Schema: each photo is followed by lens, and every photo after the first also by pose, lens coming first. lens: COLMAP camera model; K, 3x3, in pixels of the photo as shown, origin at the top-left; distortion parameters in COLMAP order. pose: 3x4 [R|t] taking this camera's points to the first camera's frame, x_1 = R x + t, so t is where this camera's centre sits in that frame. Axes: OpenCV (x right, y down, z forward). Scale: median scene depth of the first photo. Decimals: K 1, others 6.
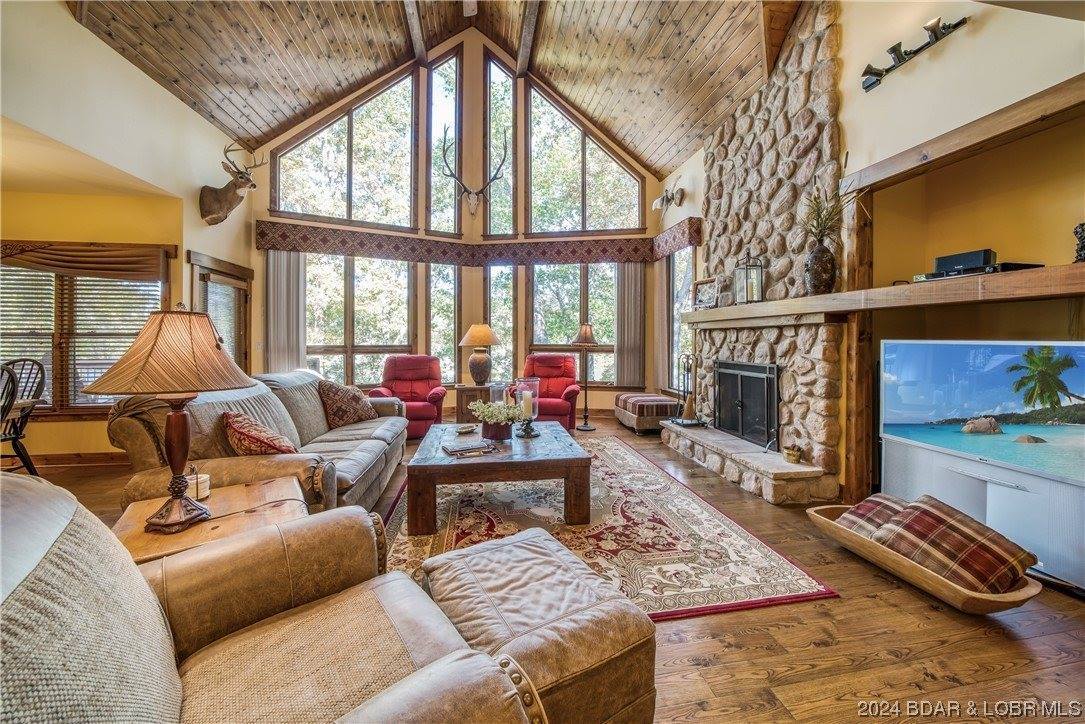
lens RADIAL K [[394.0, 0, 543.6], [0, 394.0, 337.1], [0, 0, 1]] dist [-0.015549, 0.000107]
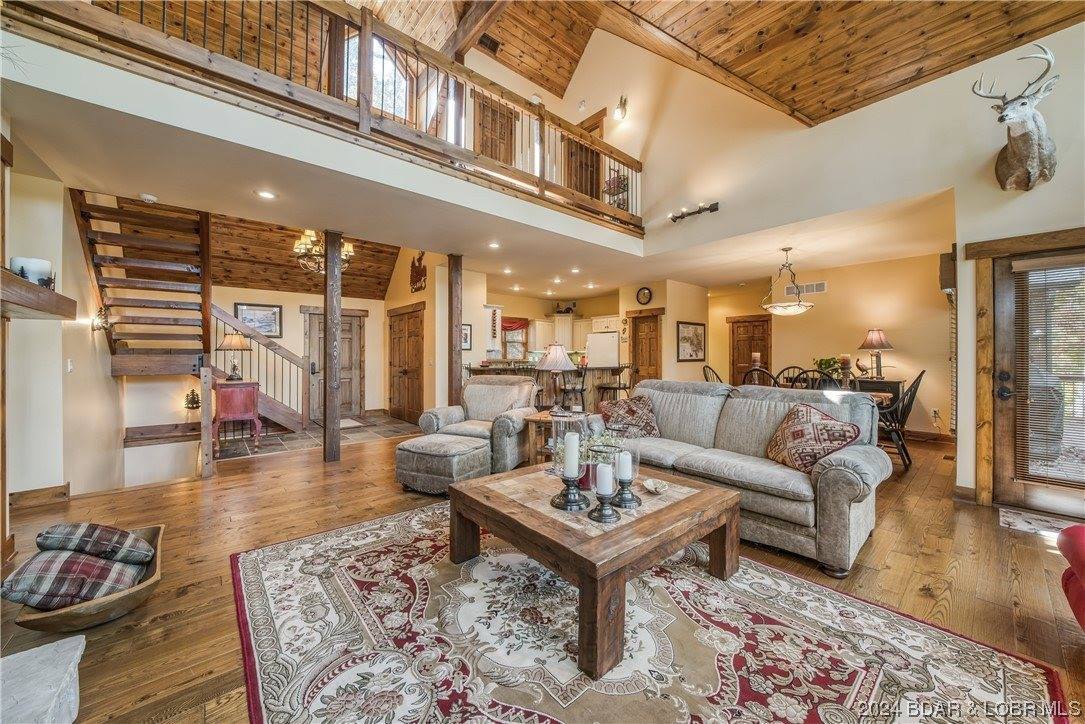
lens RADIAL K [[396.3, 0, 542.5], [0, 396.3, 345.7], [0, 0, 1]] dist [-0.011133, 0.000216]
pose [[-0.855896, -0.011915, -0.517011, 0.251637], [0.002585, 0.999623, -0.027318, 0.011403], [0.517142, -0.024718, -0.855543, 1.169015]]
